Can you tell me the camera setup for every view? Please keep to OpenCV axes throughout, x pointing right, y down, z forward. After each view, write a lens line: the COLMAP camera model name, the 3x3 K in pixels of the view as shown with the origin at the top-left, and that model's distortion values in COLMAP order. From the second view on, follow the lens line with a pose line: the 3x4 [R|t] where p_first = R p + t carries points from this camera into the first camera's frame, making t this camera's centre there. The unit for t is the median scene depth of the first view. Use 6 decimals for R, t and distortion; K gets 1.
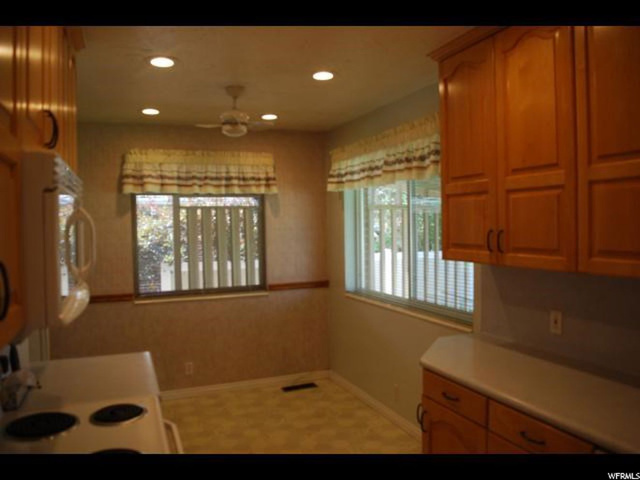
lens RADIAL K [[508.2, 0, 320.8], [0, 508.2, 231.4], [0, 0, 1]] dist [-0.084134, 0.003566]
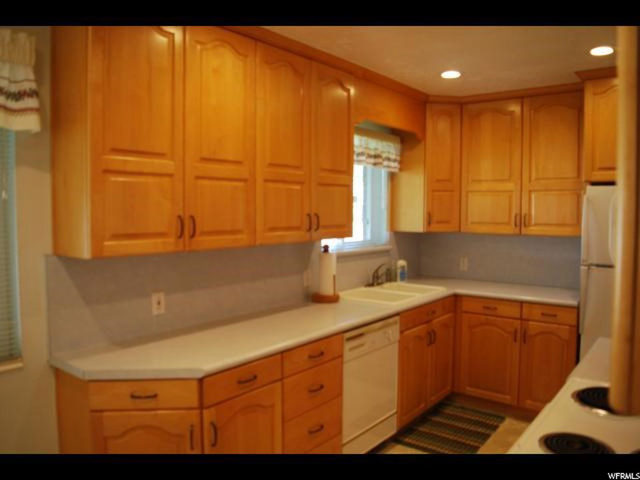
lens RADIAL K [[508.2, 0, 320.8], [0, 508.2, 231.4], [0, 0, 1]] dist [-0.084134, 0.003566]
pose [[-0.495264, -0.025033, 0.868382, -0.662653], [0.017616, 0.999090, 0.038848, -0.005243], [-0.868564, 0.034537, -0.494372, 1.309044]]
